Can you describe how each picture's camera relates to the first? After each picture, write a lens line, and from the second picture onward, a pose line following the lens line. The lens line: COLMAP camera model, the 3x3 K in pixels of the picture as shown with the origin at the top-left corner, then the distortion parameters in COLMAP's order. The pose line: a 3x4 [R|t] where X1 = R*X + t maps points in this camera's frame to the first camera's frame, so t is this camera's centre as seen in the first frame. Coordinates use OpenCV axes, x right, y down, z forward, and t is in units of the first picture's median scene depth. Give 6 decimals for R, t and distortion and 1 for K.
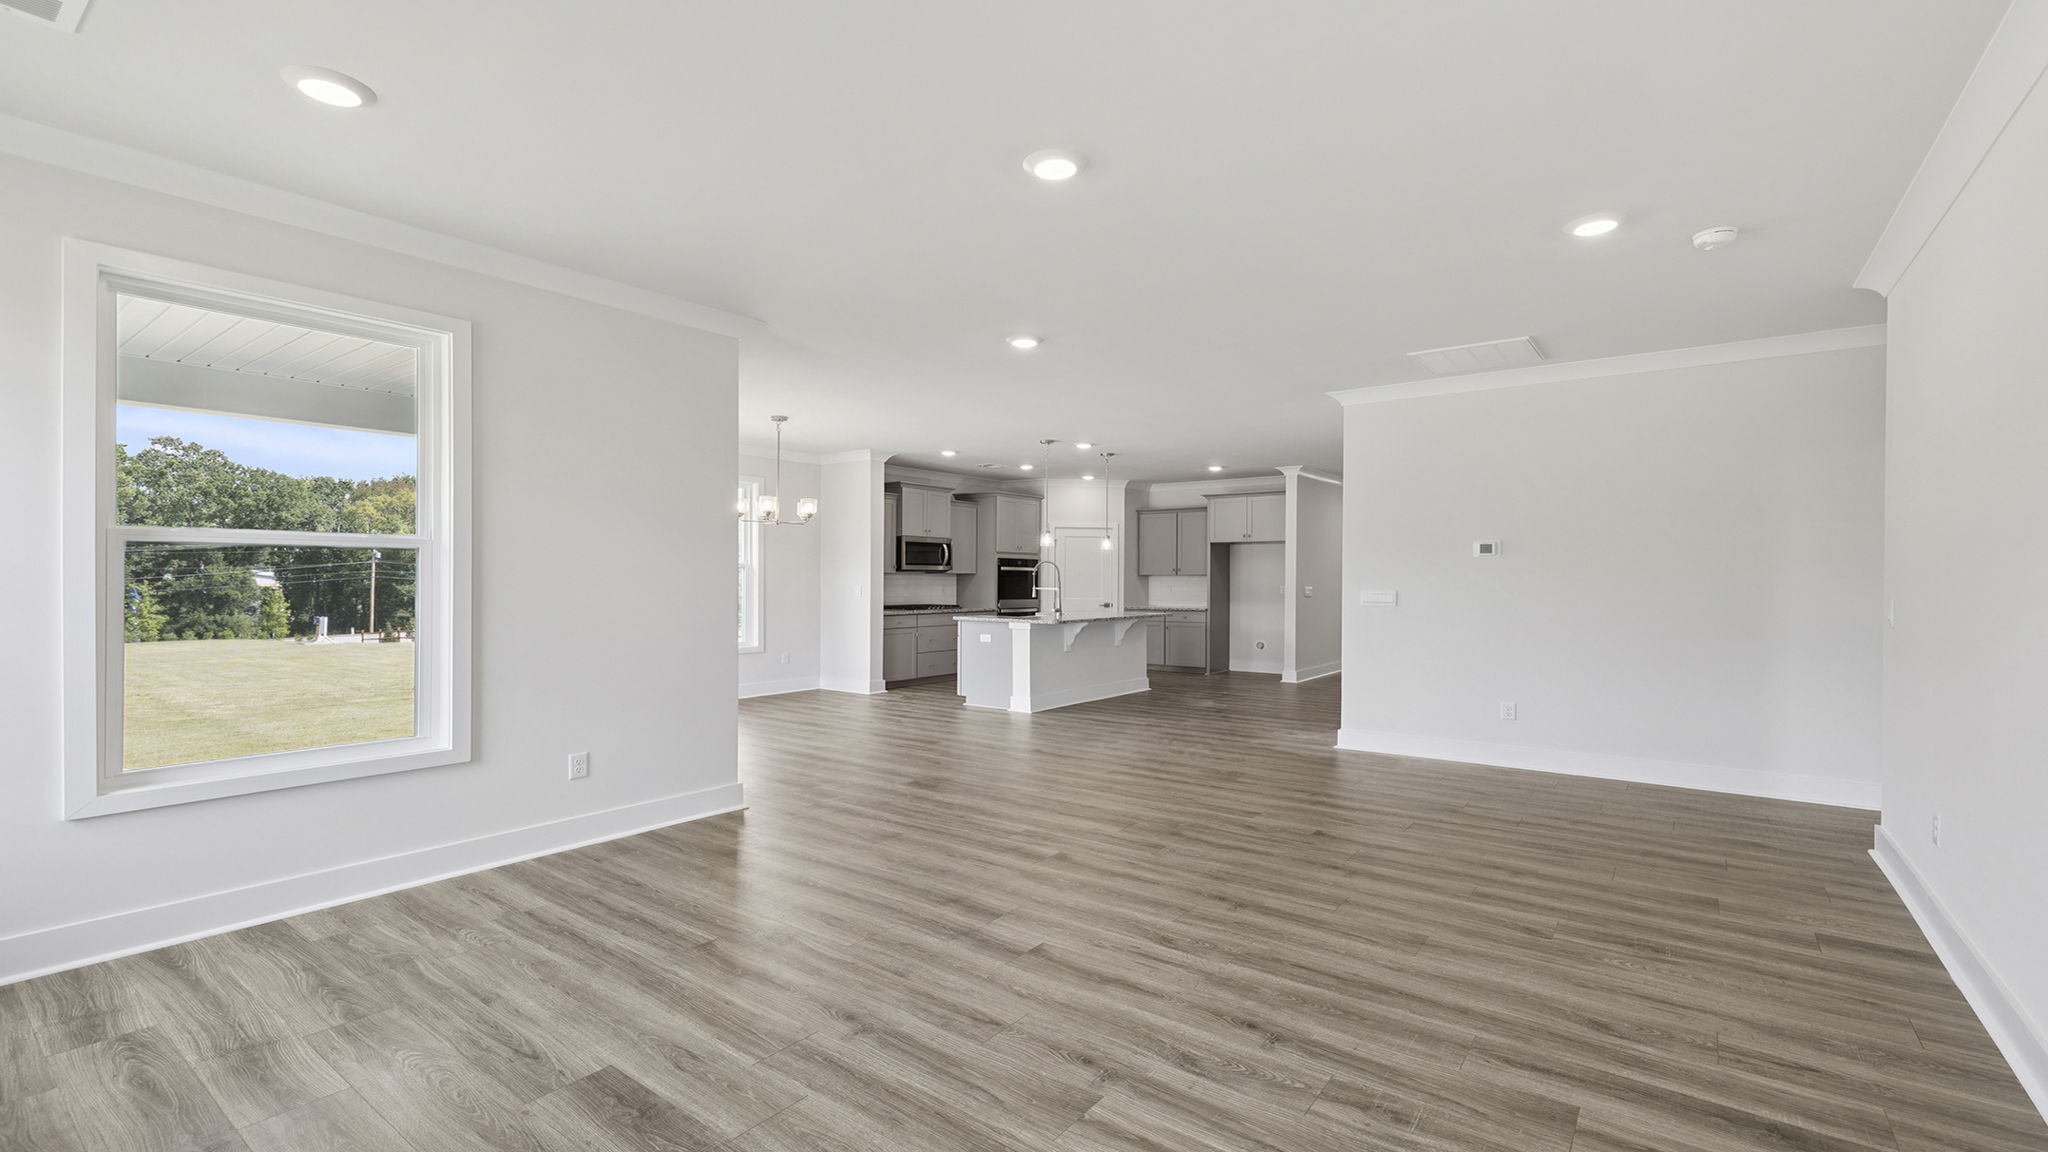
lens RADIAL K [[870.1, 0, 1024.0], [0, 870.1, 576.0], [0, 0, 1]] dist [0.001652, 0.000305]
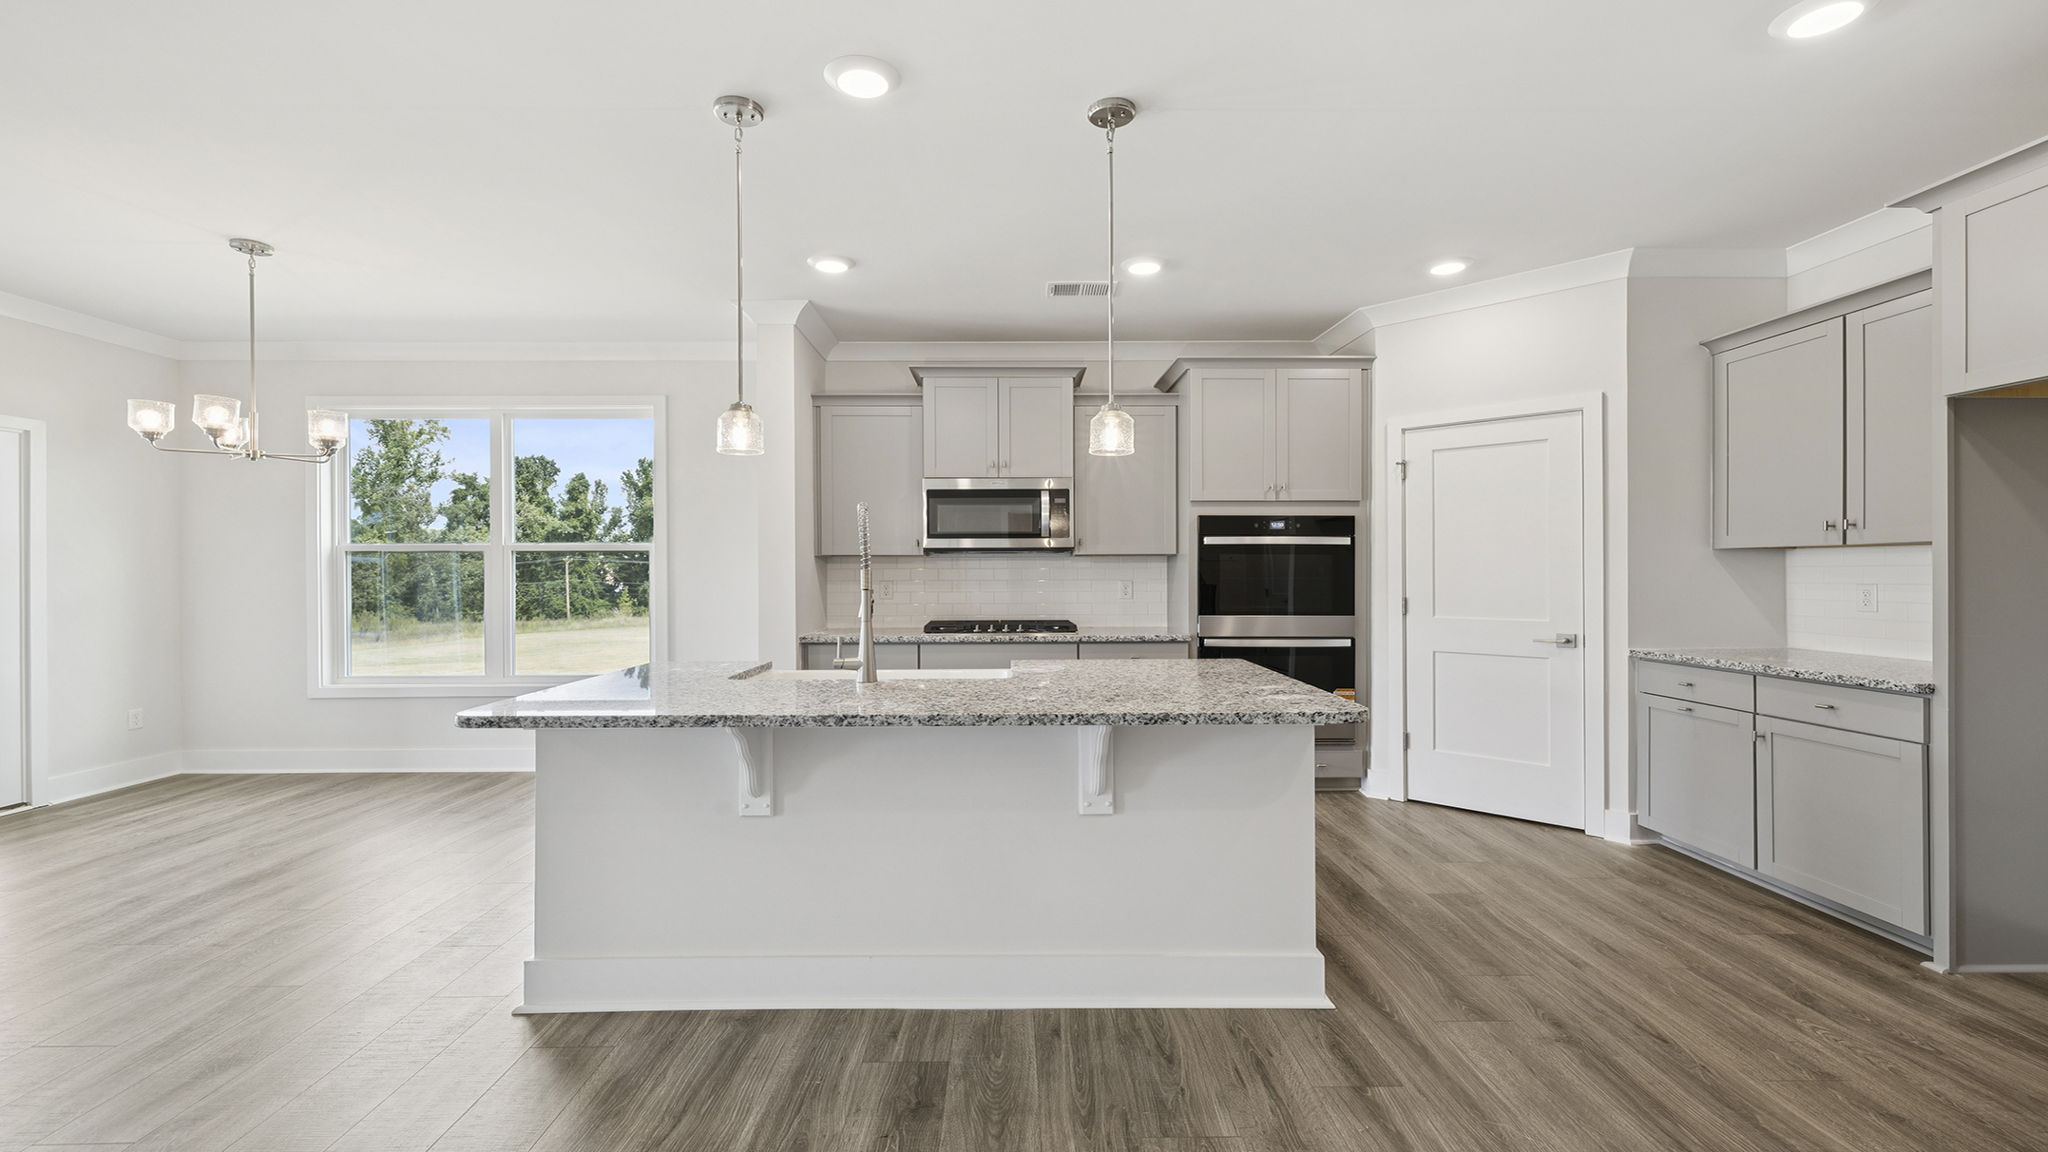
lens RADIAL K [[870.1, 0, 1024.0], [0, 870.1, 576.0], [0, 0, 1]] dist [0.001652, 0.000305]
pose [[0.625254, -0.000404, -0.780421, 0.237444], [0.009970, 0.999922, 0.007470, 0.004179], [0.780357, -0.012451, 0.625210, 0.659121]]
